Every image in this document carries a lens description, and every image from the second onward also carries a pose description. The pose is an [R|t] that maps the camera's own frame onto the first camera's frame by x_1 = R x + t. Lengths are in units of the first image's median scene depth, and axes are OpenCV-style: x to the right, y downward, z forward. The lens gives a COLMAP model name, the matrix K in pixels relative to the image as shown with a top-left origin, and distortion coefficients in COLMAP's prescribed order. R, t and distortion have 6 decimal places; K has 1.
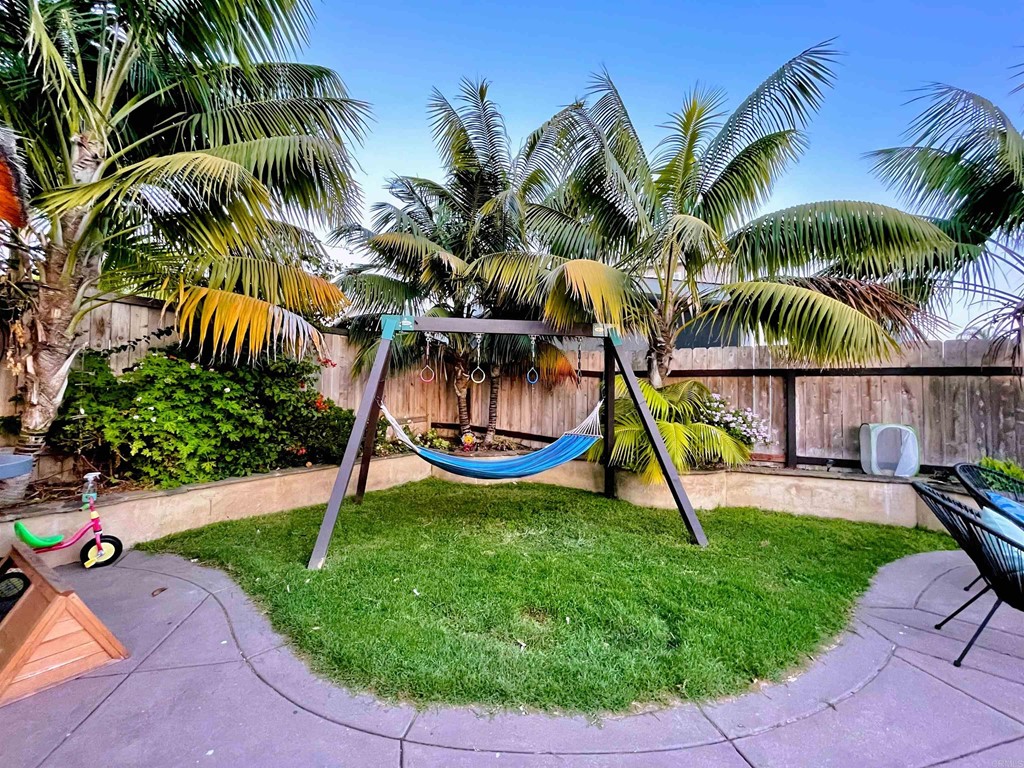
lens RADIAL K [[412.5, 0, 513.3], [0, 412.5, 384.7], [0, 0, 1]] dist [-0.001529, -0.000490]
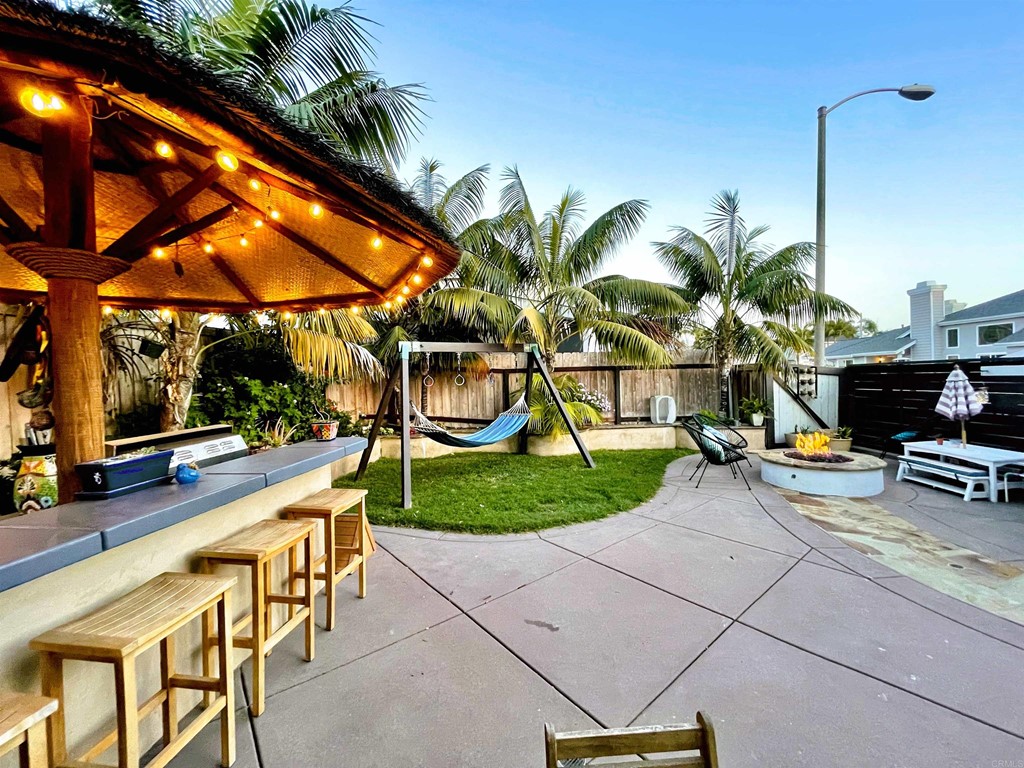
lens RADIAL K [[412.5, 0, 511.7], [0, 412.5, 384.4], [0, 0, 1]] dist [-0.001529, -0.000490]
pose [[0.906235, -0.047250, 0.420126, -0.454622], [0.027676, 0.998234, 0.052570, -0.067841], [-0.421867, -0.036013, 0.905942, -0.367371]]
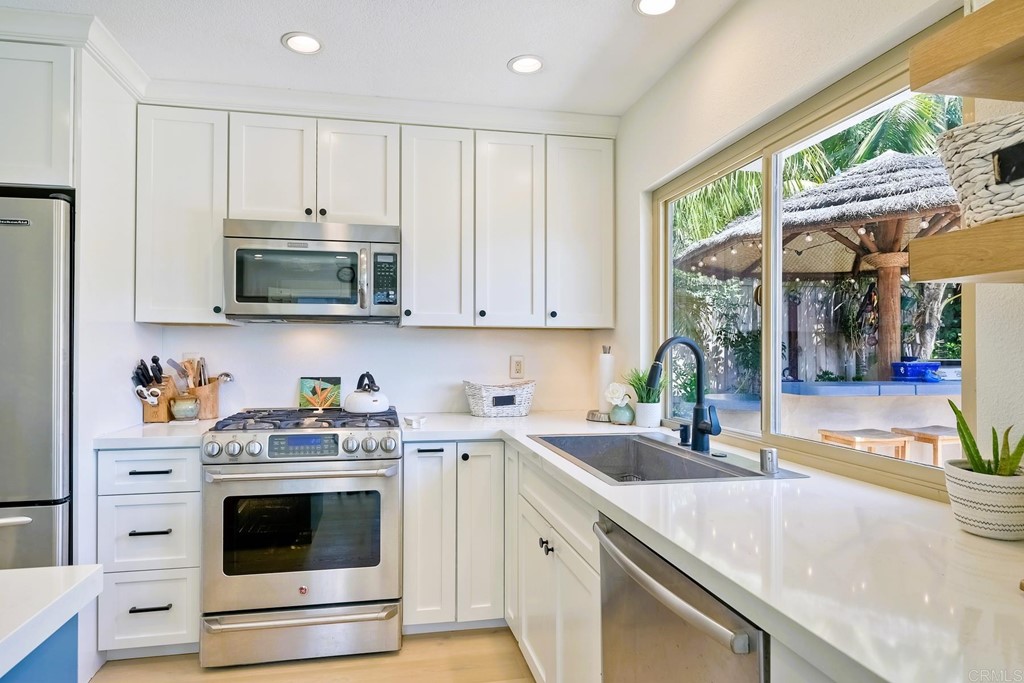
lens RADIAL K [[553.6, 0, 492.3], [0, 553.6, 349.2], [0, 0, 1]] dist [-0.000010, -0.000385]
pose [[0.652408, -0.013795, -0.757742, -0.387716], [0.028046, 0.999589, 0.005949, -0.040430], [0.757349, -0.025133, 0.652527, -0.953151]]
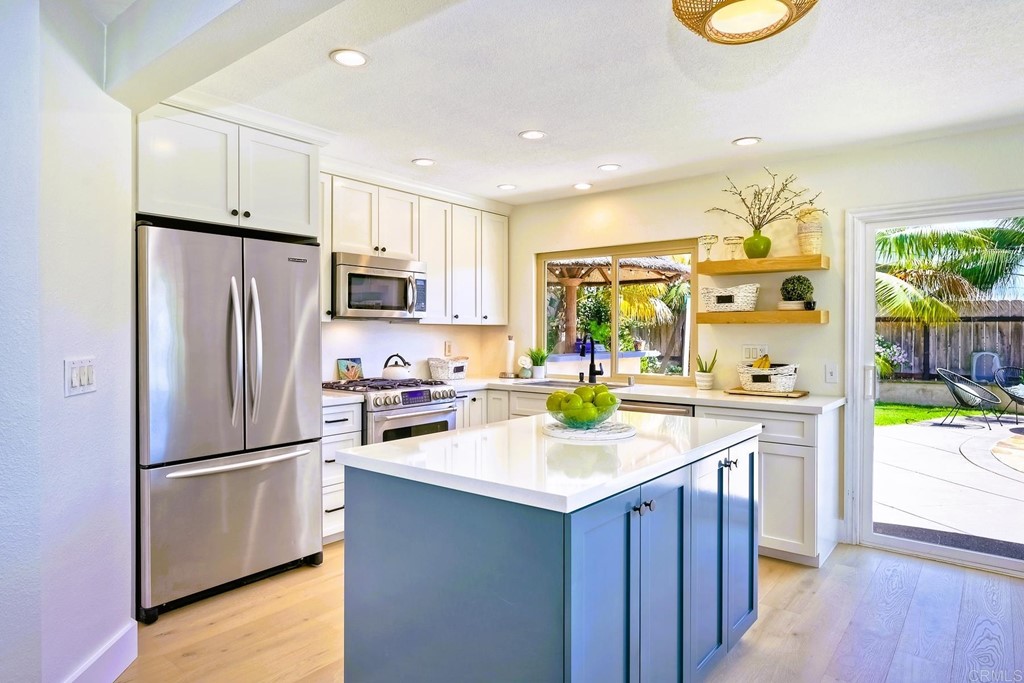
lens RADIAL K [[600.7, 0, 520.6], [0, 600.7, 335.2], [0, 0, 1]] dist [0.001943, -0.000279]
pose [[0.990760, -0.008629, -0.135350, -0.560118], [0.013215, 0.999367, 0.033021, -0.071328], [0.134979, -0.034504, 0.990247, -1.525080]]
